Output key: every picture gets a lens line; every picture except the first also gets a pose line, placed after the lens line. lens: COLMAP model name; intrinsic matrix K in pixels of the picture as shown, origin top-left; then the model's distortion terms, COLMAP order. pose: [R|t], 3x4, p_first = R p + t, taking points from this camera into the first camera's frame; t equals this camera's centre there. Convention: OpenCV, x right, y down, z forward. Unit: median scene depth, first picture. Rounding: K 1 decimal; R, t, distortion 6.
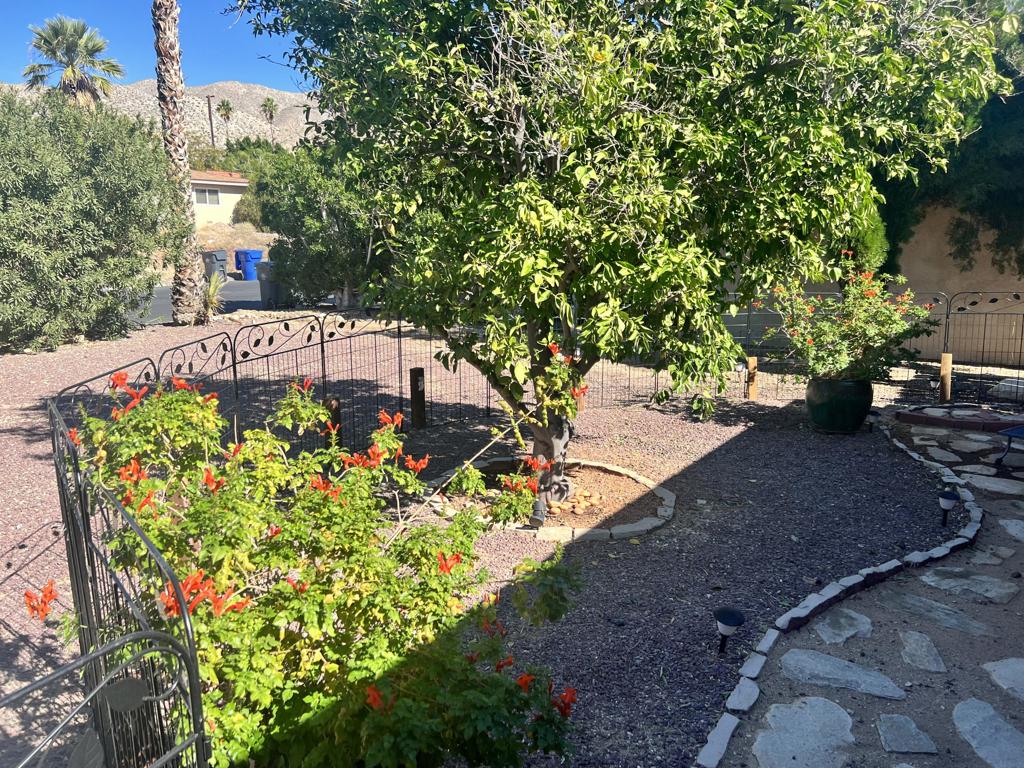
lens RADIAL K [[768.7, 0, 512.1], [0, 768.7, 413.1], [0, 0, 1]] dist [0.050140, -0.044747]
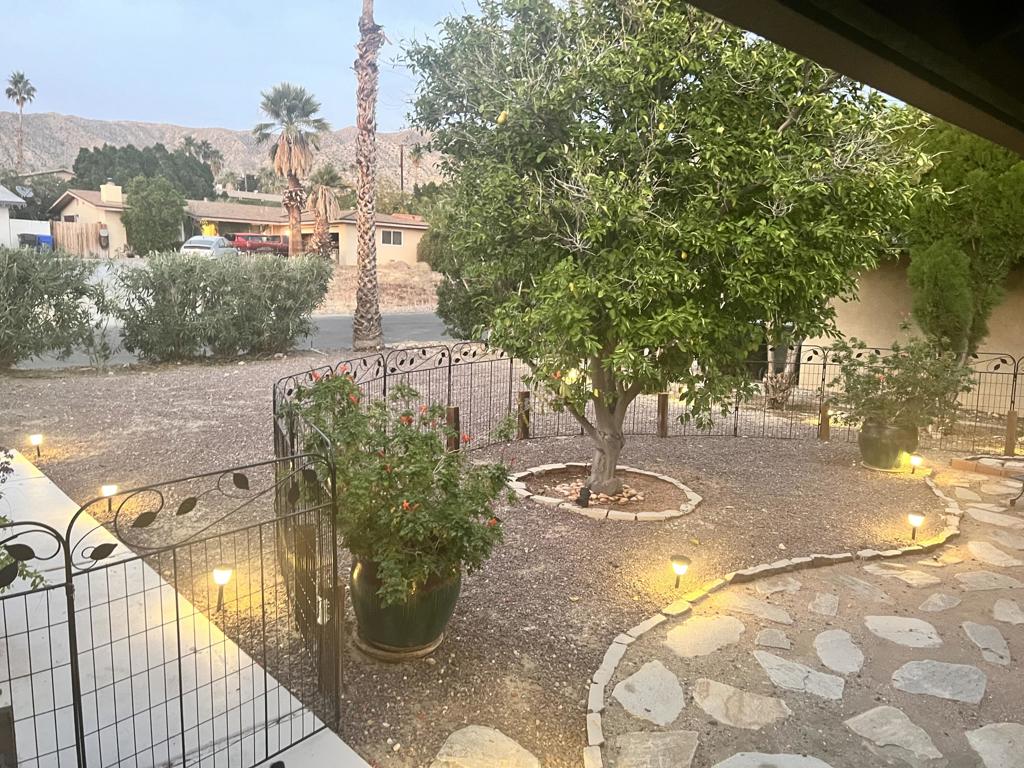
lens RADIAL K [[768.7, 0, 512.1], [0, 768.7, 413.1], [0, 0, 1]] dist [0.050140, -0.044747]
pose [[0.977154, 0.068091, -0.201329, 0.134324], [-0.078143, 0.996040, -0.042400, 0.039094], [0.197645, 0.057164, 0.978606, -0.282564]]
